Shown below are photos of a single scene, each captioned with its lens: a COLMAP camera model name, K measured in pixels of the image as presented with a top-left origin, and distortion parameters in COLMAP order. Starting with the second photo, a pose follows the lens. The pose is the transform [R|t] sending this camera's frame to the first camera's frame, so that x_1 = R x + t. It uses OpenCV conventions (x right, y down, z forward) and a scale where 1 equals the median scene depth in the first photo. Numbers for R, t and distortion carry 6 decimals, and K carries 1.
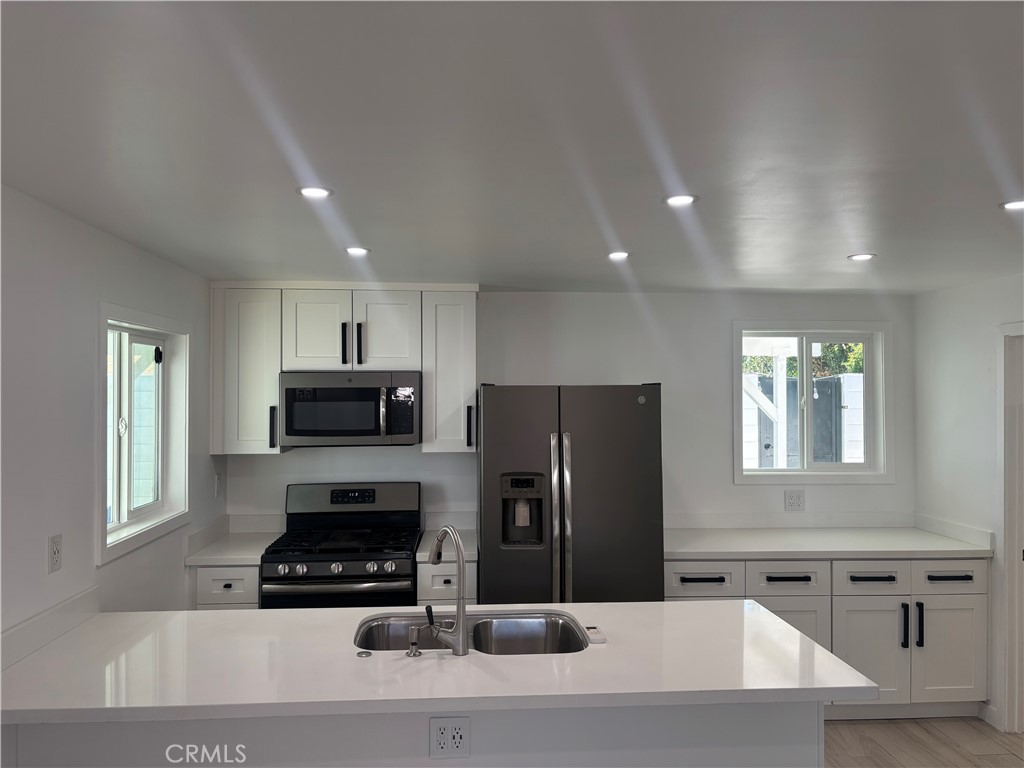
lens RADIAL K [[762.6, 0, 515.2], [0, 762.6, 388.5], [0, 0, 1]] dist [0.131985, -0.190660]
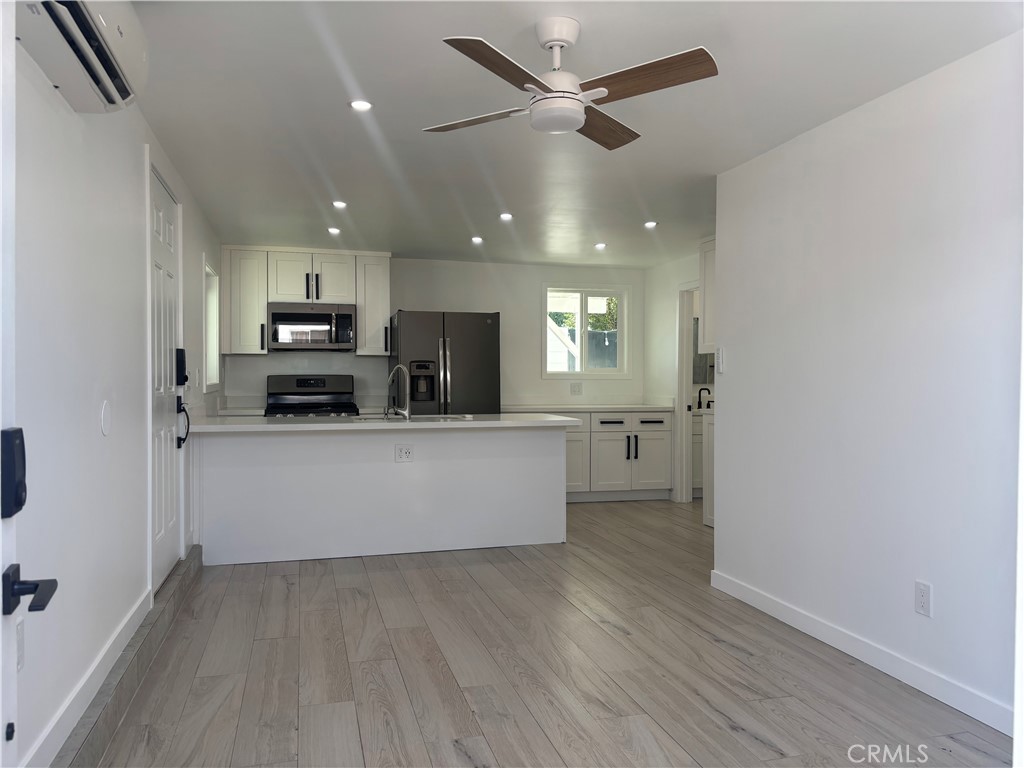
lens RADIAL K [[762.6, 0, 515.2], [0, 762.6, 388.5], [0, 0, 1]] dist [0.131985, -0.190660]
pose [[0.979758, -0.000909, 0.200182, -0.119633], [-0.003573, 0.999751, 0.022026, 0.120018], [-0.200152, -0.022295, 0.979511, -0.687492]]
